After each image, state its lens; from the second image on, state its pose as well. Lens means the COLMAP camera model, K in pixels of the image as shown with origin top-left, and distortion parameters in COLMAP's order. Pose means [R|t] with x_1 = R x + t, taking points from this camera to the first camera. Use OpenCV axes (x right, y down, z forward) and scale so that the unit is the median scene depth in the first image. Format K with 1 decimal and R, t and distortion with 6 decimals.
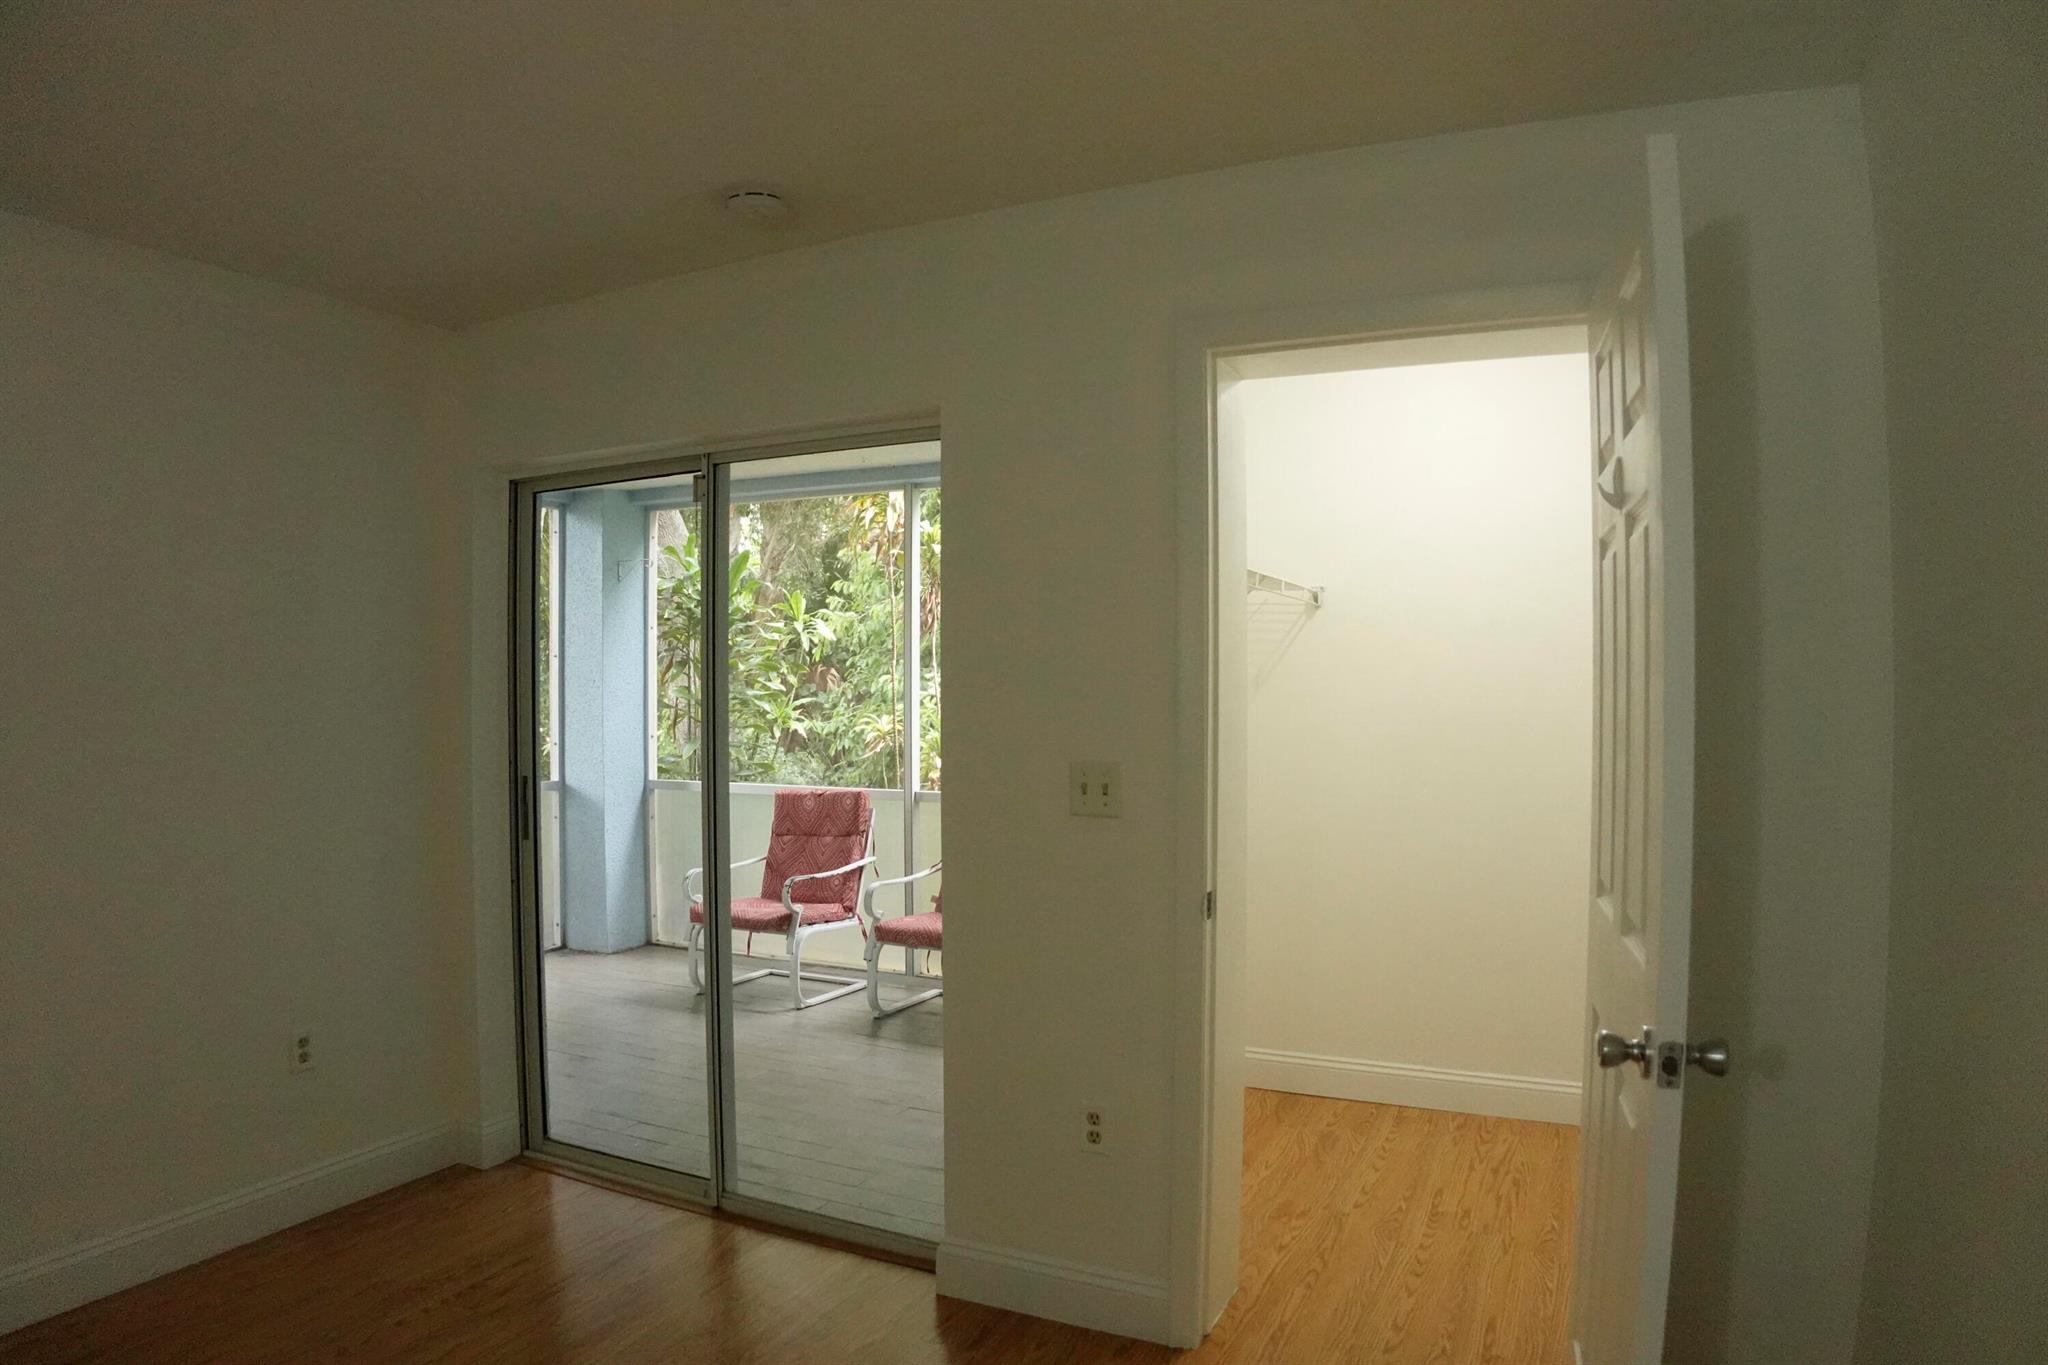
lens RADIAL K [[1214.3, 0, 1022.0], [0, 1214.3, 657.3], [0, 0, 1]] dist [-0.134077, 0.017286]
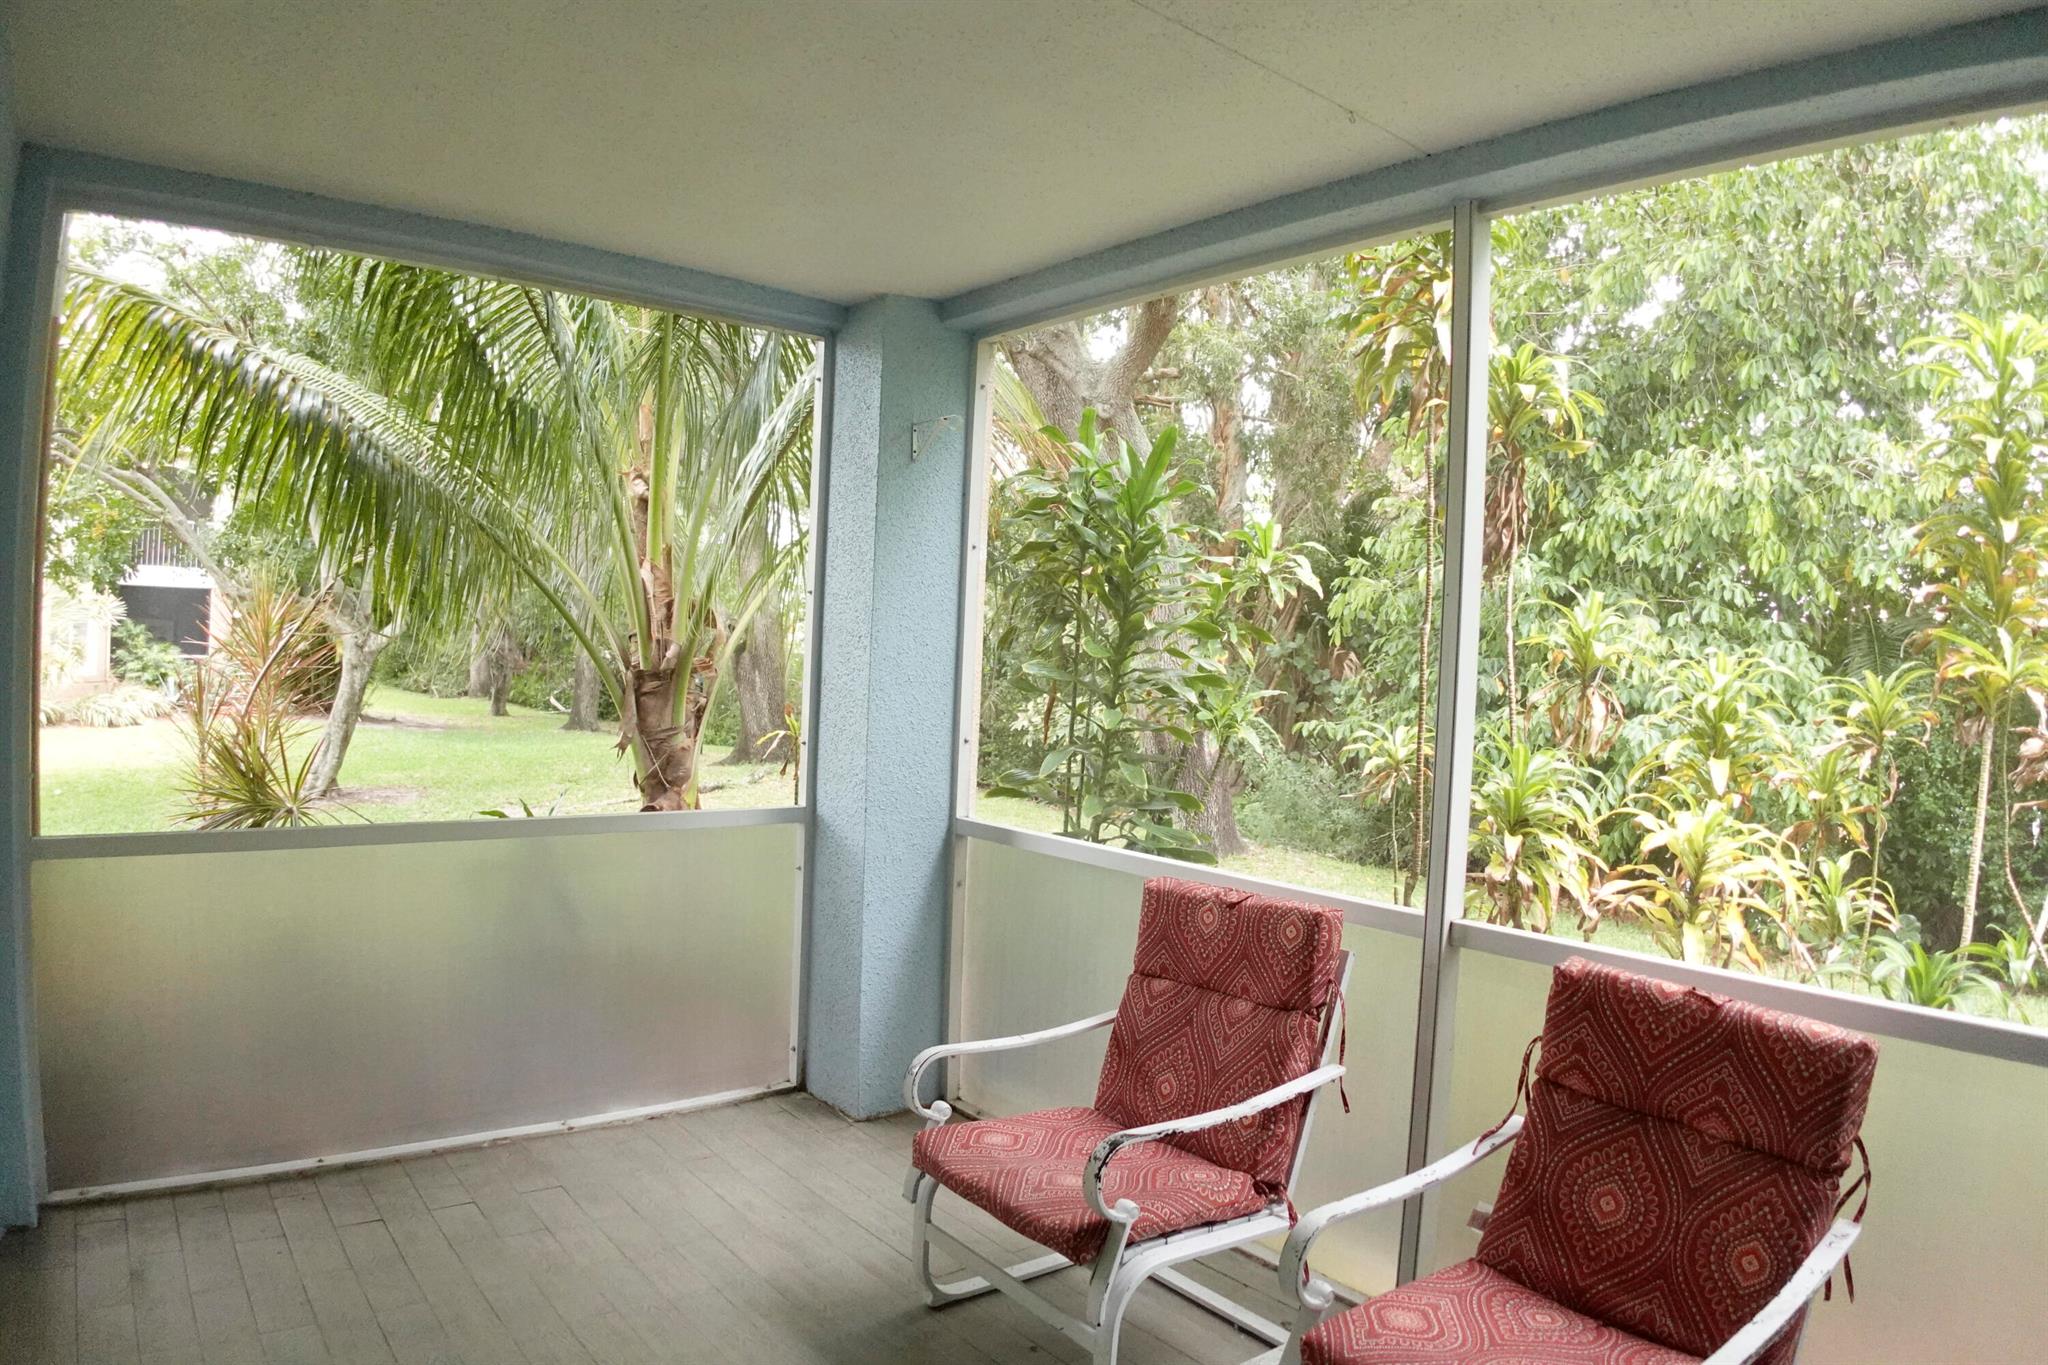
lens RADIAL K [[1214.3, 0, 1022.0], [0, 1214.3, 657.3], [0, 0, 1]] dist [-0.134077, 0.017286]
pose [[0.905264, 0.047126, -0.422228, -0.048799], [-0.042223, 0.998888, 0.020962, 0.013929], [0.422747, -0.001149, 0.906247, 0.511819]]
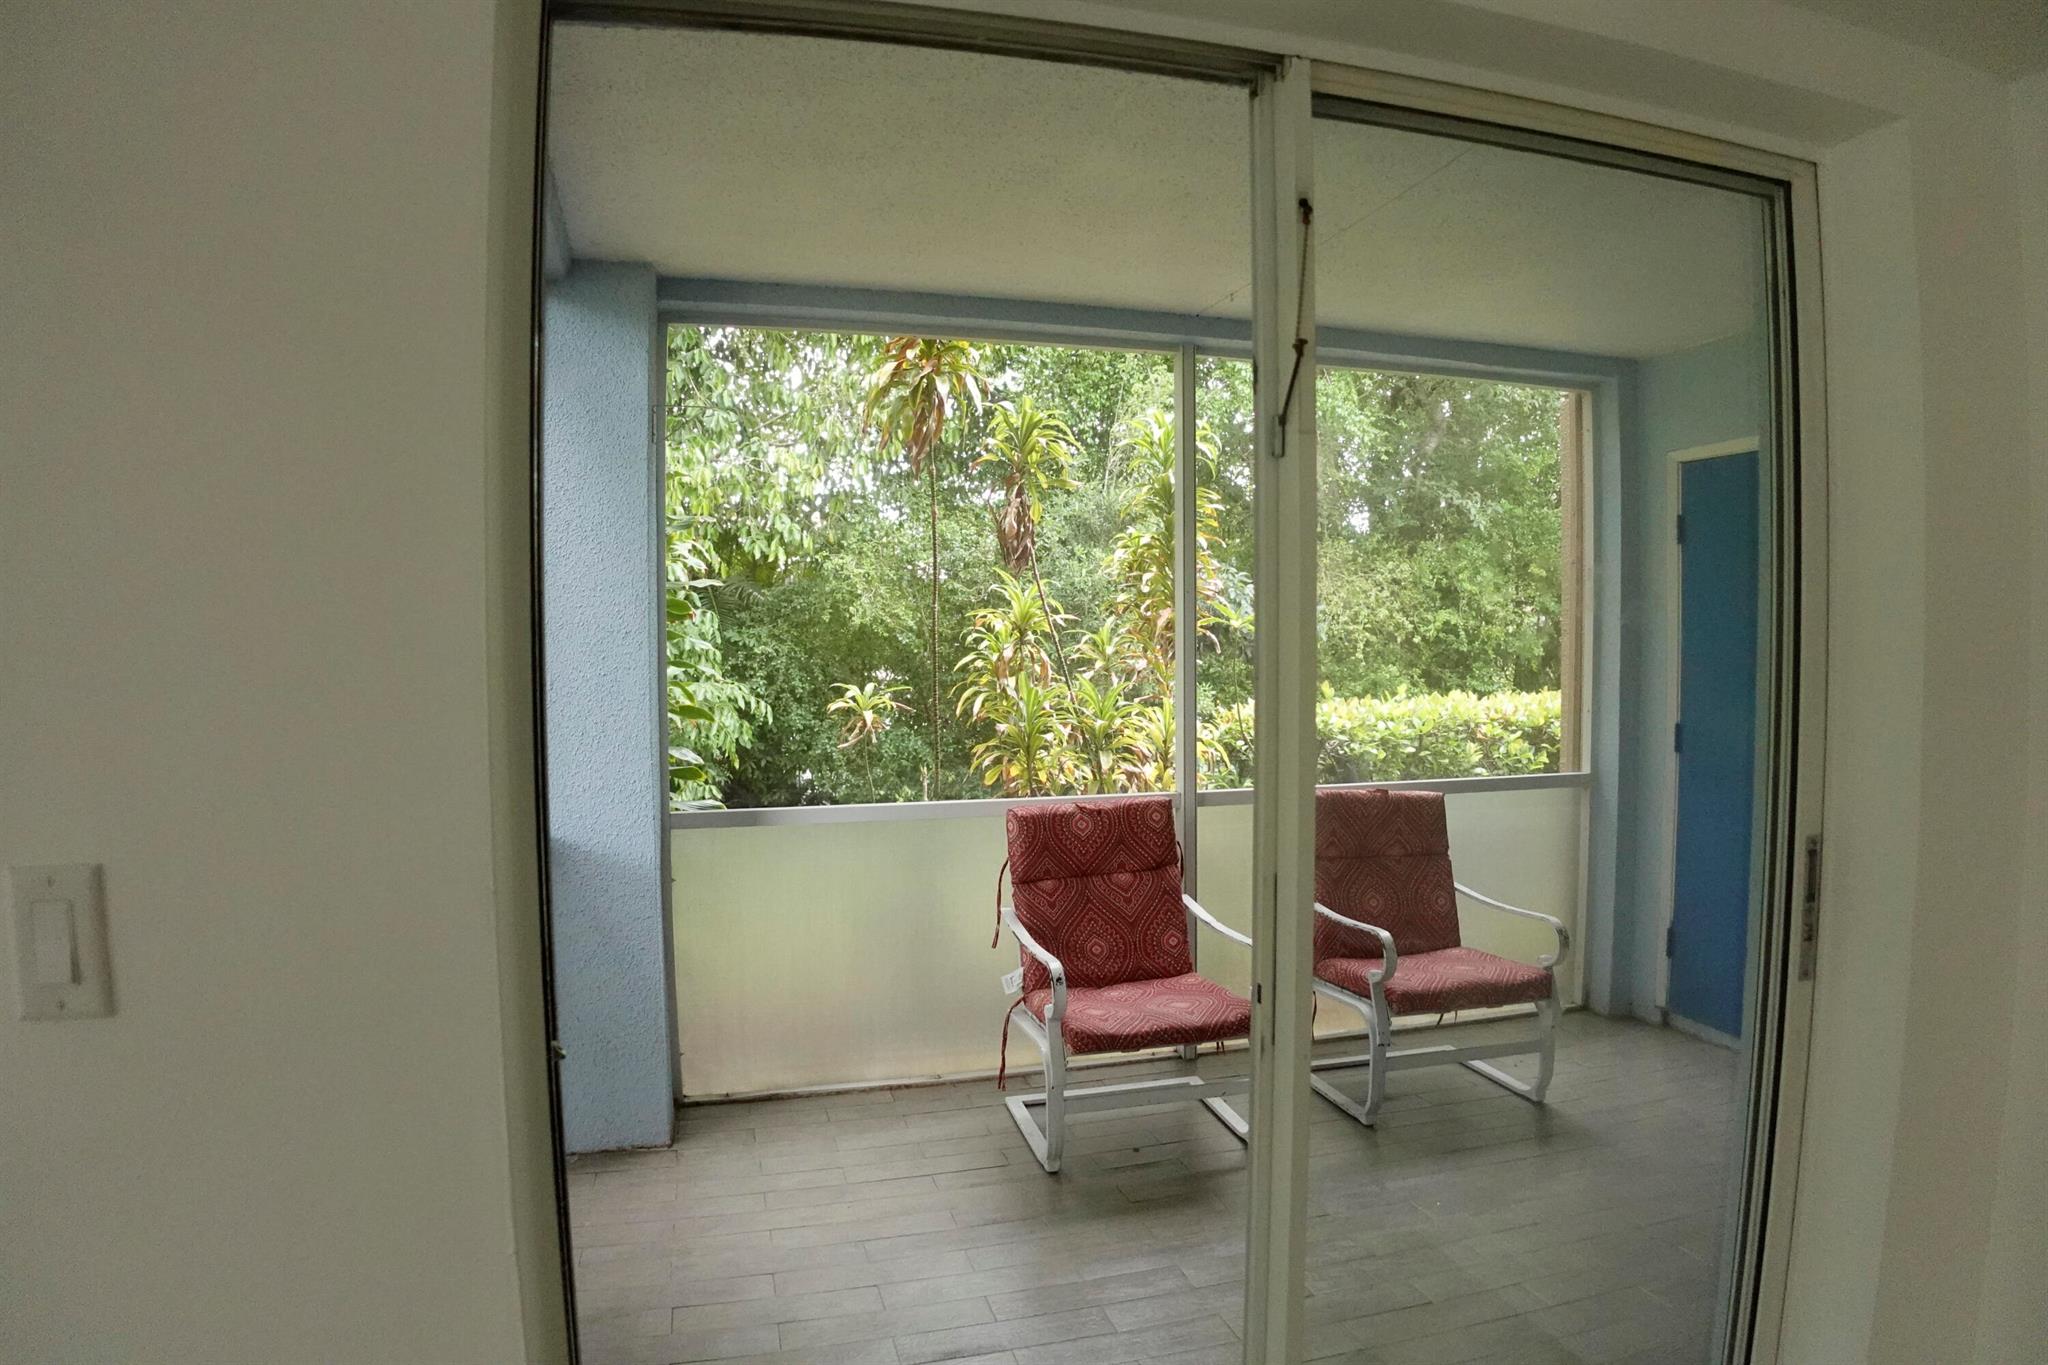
lens RADIAL K [[1214.3, 0, 1022.0], [0, 1214.3, 657.3], [0, 0, 1]] dist [-0.134077, 0.017286]
pose [[0.764789, -0.009030, 0.644217, -0.563289], [-0.012128, 0.999523, 0.028408, 0.013192], [-0.644166, -0.029539, 0.764315, 0.491689]]
